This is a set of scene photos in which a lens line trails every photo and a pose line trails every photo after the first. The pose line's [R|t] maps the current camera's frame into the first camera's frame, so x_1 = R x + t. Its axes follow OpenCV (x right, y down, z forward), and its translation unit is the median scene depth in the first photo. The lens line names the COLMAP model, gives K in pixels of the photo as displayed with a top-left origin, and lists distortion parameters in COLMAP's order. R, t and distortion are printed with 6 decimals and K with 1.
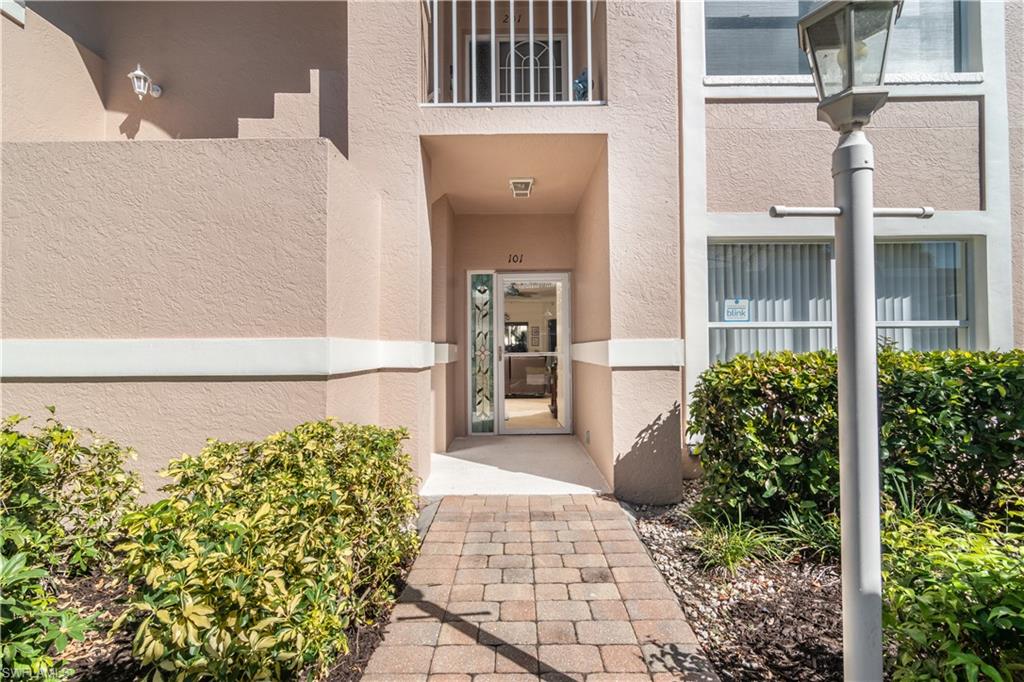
lens RADIAL K [[493.7, 0, 513.9], [0, 493.7, 342.6], [0, 0, 1]] dist [0.000287, 0.000461]
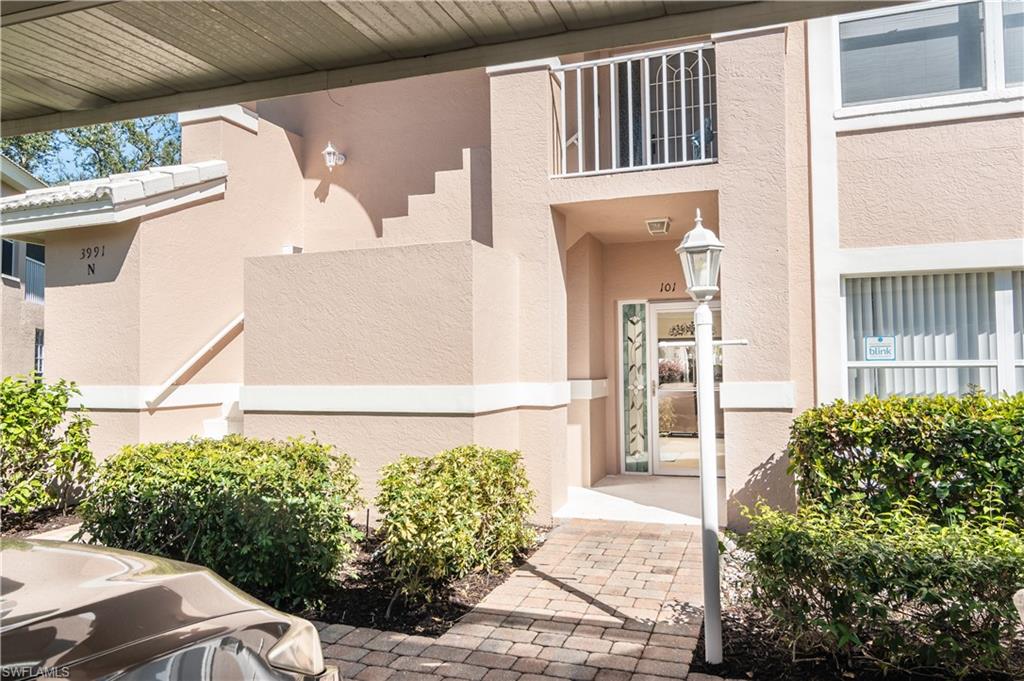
lens RADIAL K [[745.2, 0, 512.0], [0, 745.2, 340.5], [0, 0, 1]] dist [-0.001667, 0.092018]
pose [[0.941760, -0.015814, -0.335913, 0.307113], [0.010242, 0.999779, -0.018355, -0.070762], [0.336129, 0.013845, 0.941714, -0.670563]]
